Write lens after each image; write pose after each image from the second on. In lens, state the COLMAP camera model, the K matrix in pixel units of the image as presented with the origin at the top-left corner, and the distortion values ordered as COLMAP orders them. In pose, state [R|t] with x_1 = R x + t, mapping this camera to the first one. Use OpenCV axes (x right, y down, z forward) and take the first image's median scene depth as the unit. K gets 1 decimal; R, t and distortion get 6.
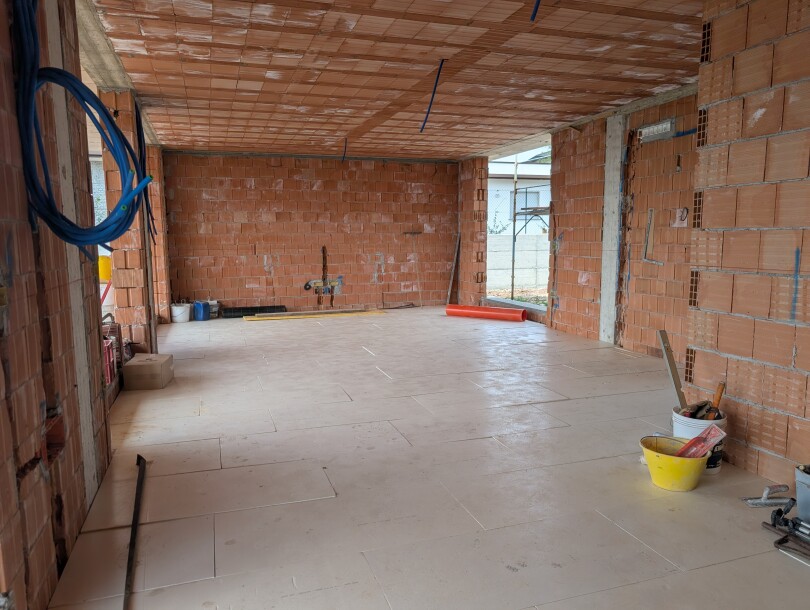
lens RADIAL K [[581.3, 0, 404.0], [0, 581.3, 313.4], [0, 0, 1]] dist [0.022815, -0.024459]
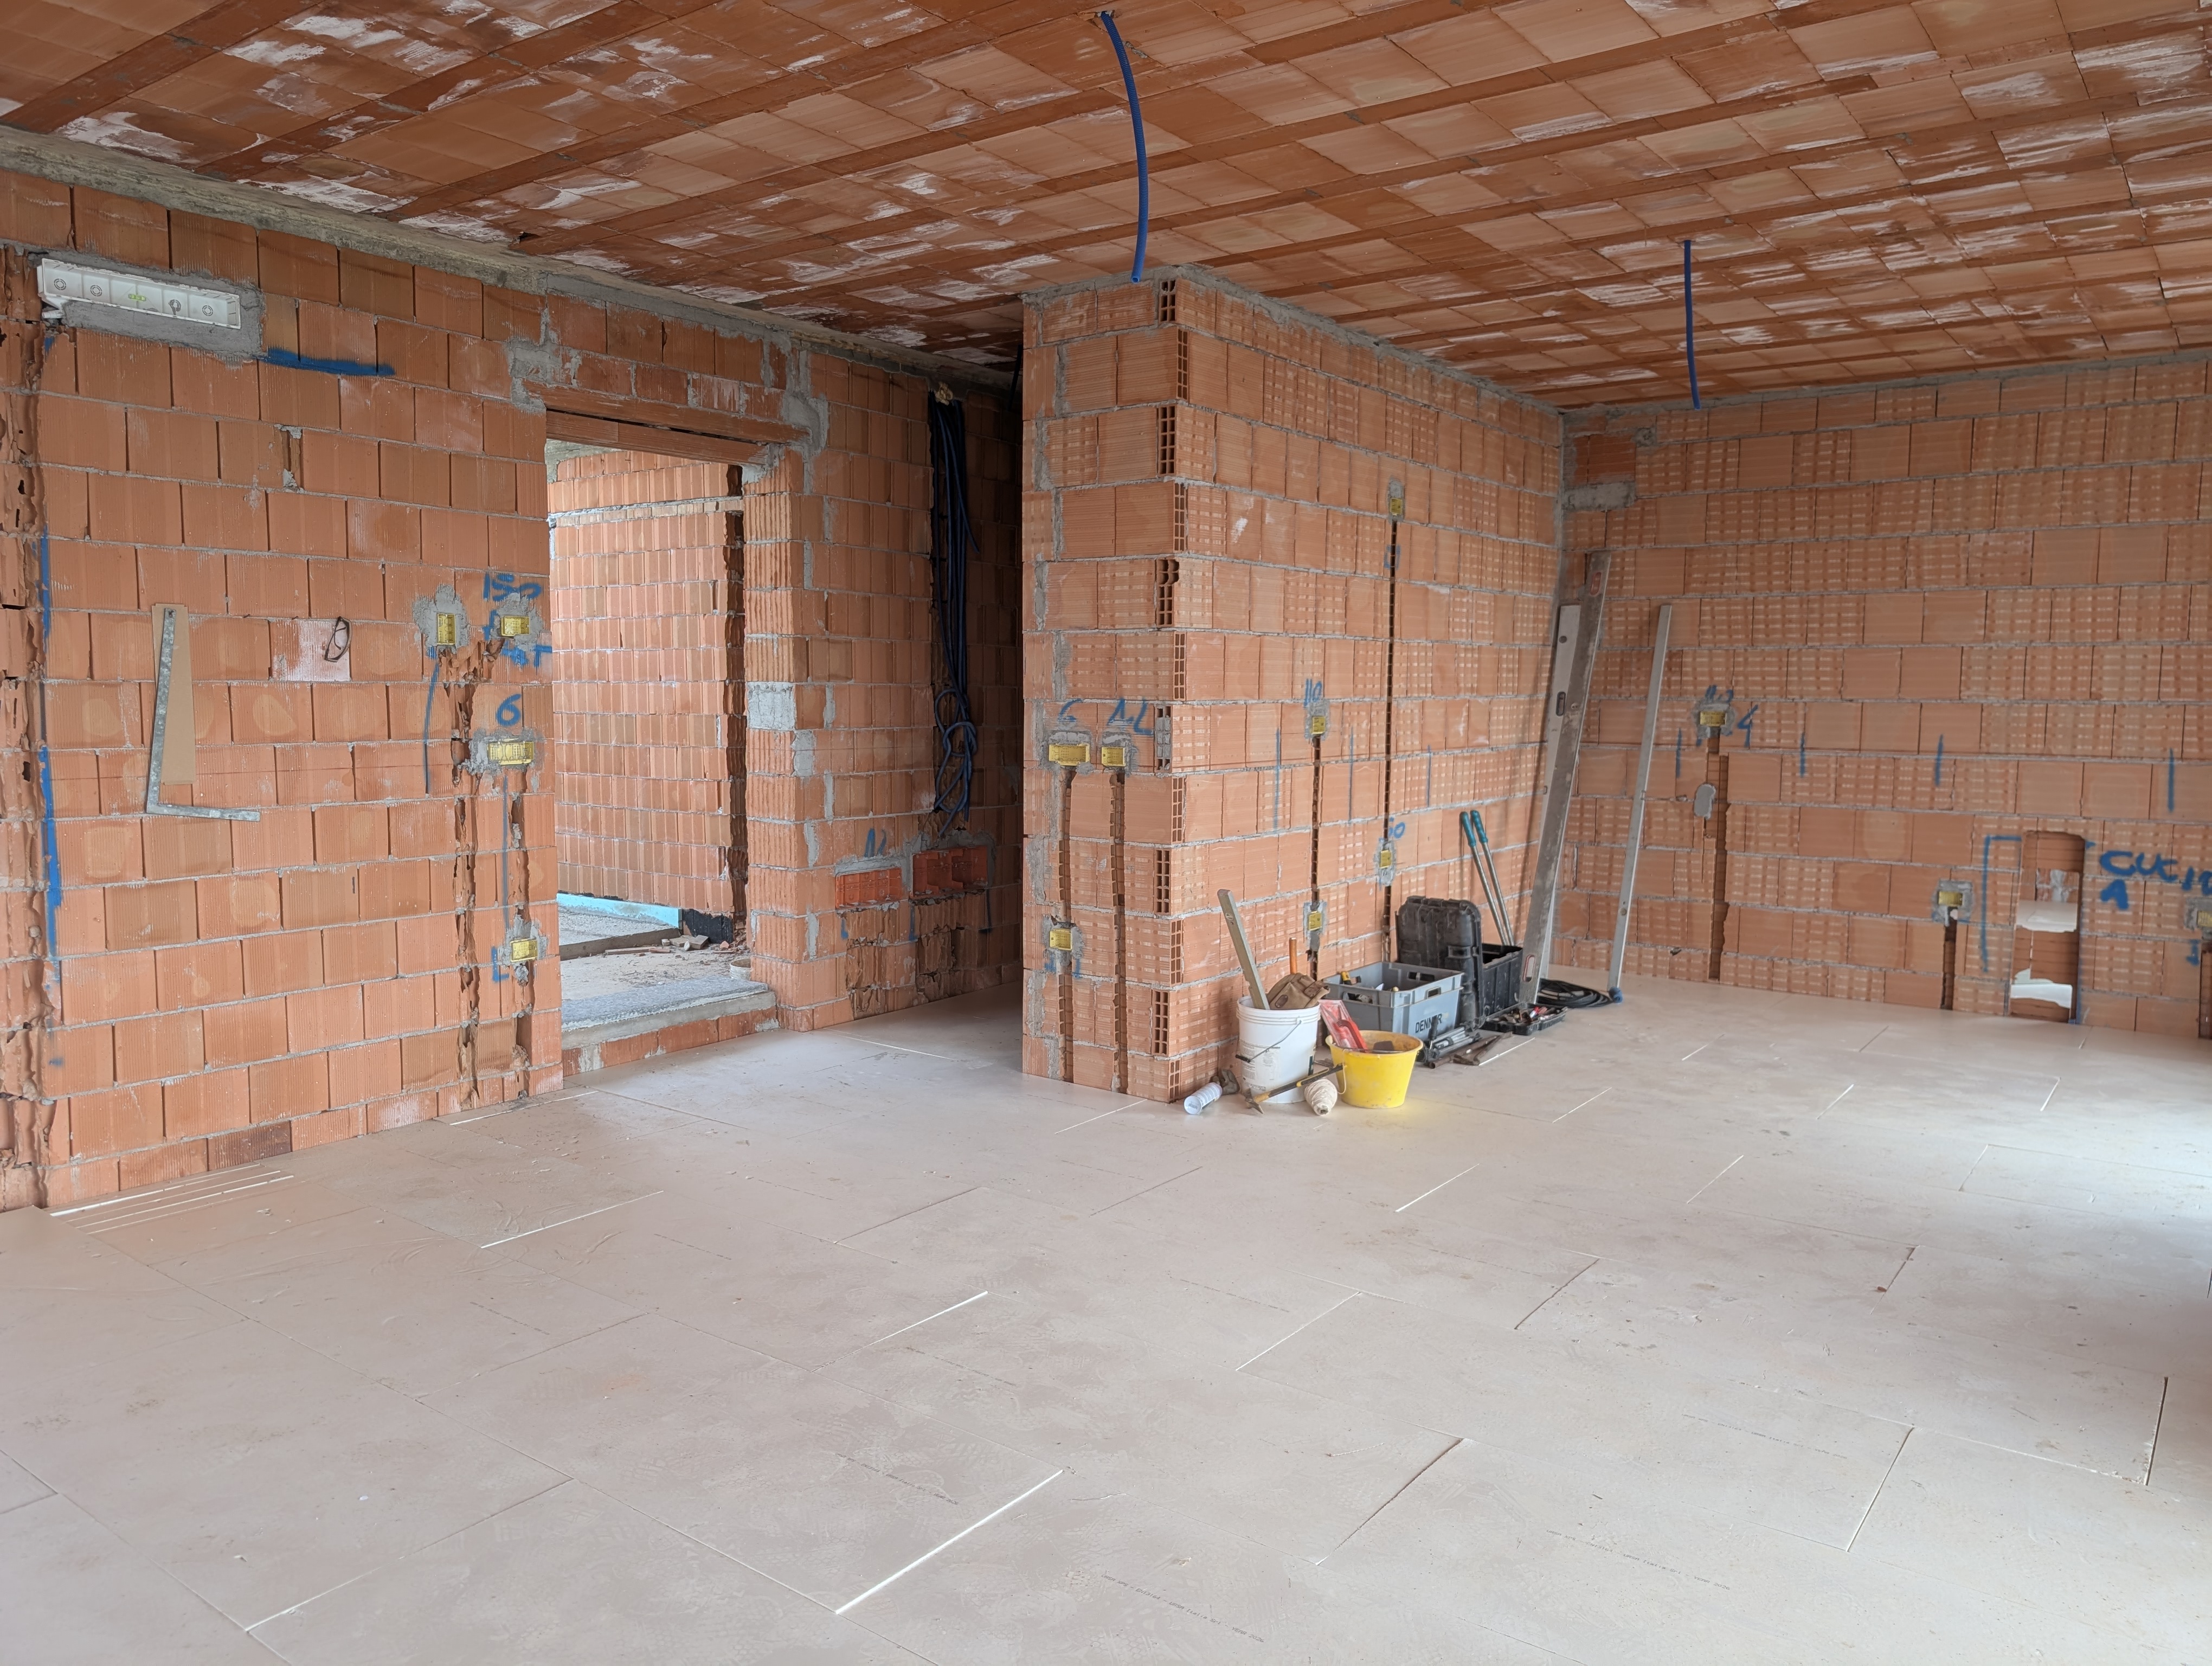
lens RADIAL K [[1587.8, 0, 1091.9], [0, 1587.8, 838.5], [0, 0, 1]] dist [0.022815, -0.024459]
pose [[-0.569085, -0.076843, 0.818681, -0.288716], [0.105284, 0.980620, 0.165228, -0.116387], [-0.815511, 0.180223, -0.549965, 0.815402]]
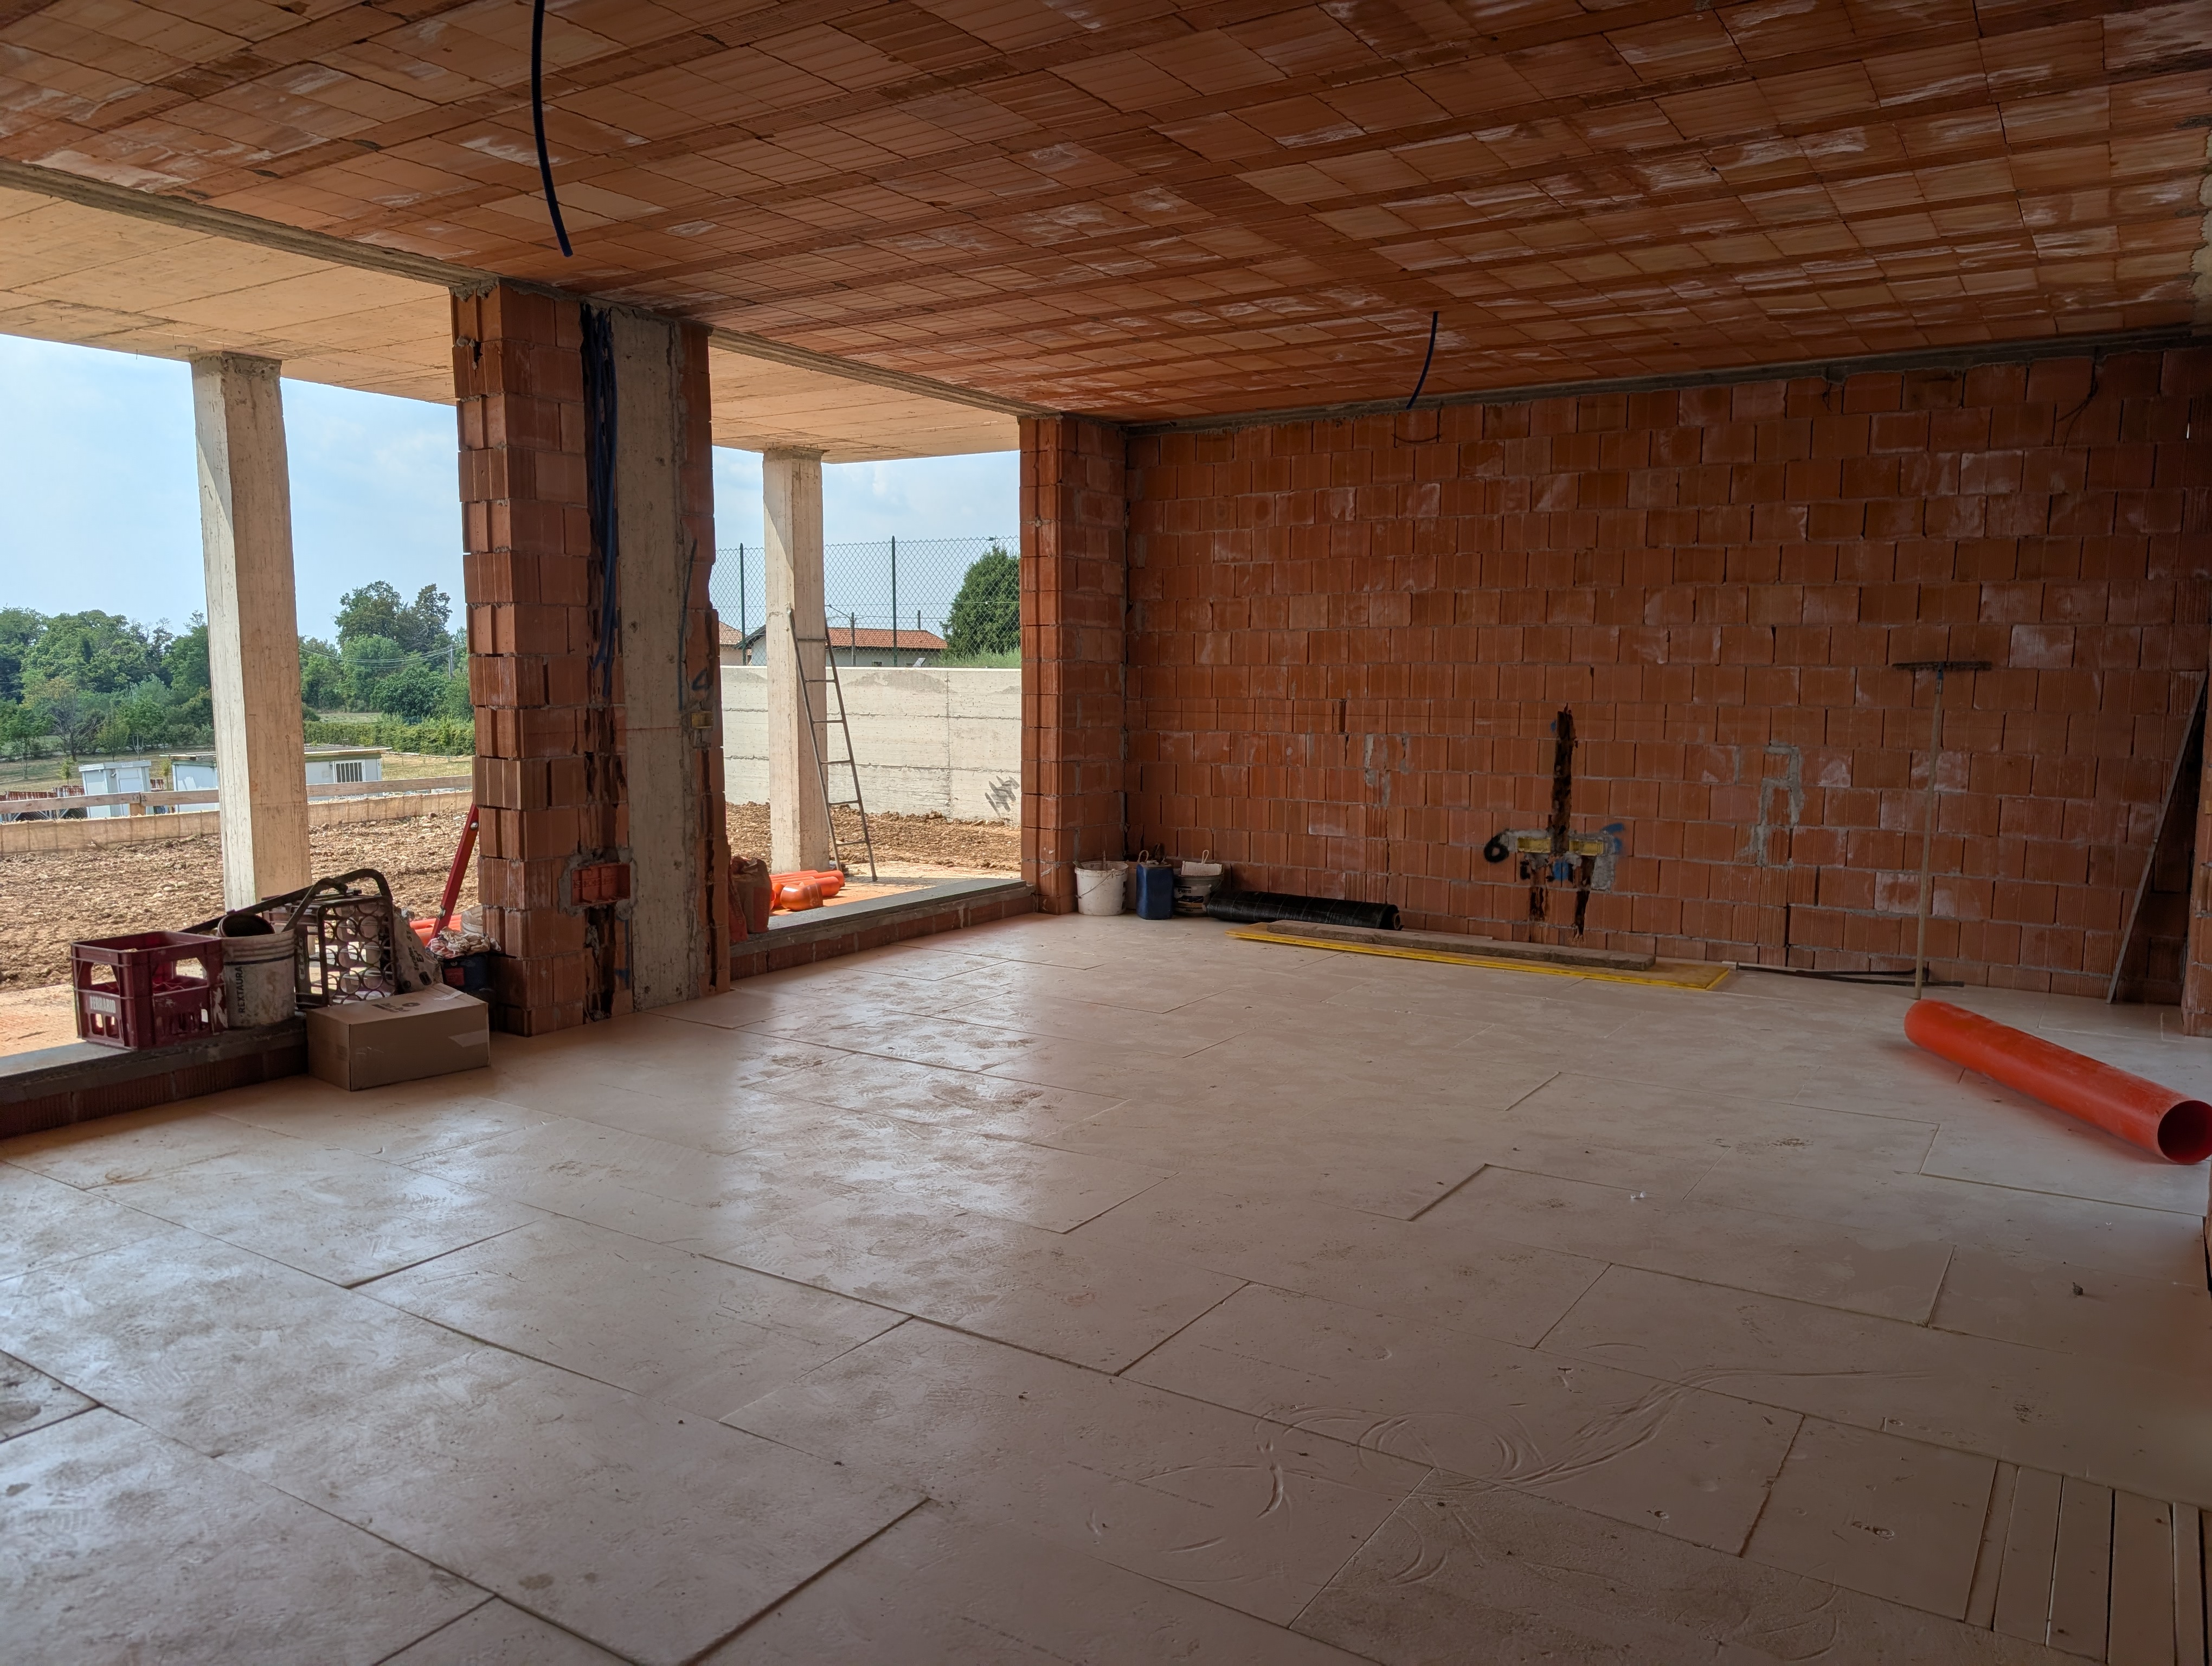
lens RADIAL K [[1587.8, 0, 1129.1], [0, 1587.8, 832.0], [0, 0, 1]] dist [0.022815, -0.024459]
pose [[0.630340, 0.093283, -0.770694, 0.402405], [-0.112159, 0.993282, 0.028491, -0.071443], [0.768174, 0.068481, 0.636568, 0.455033]]
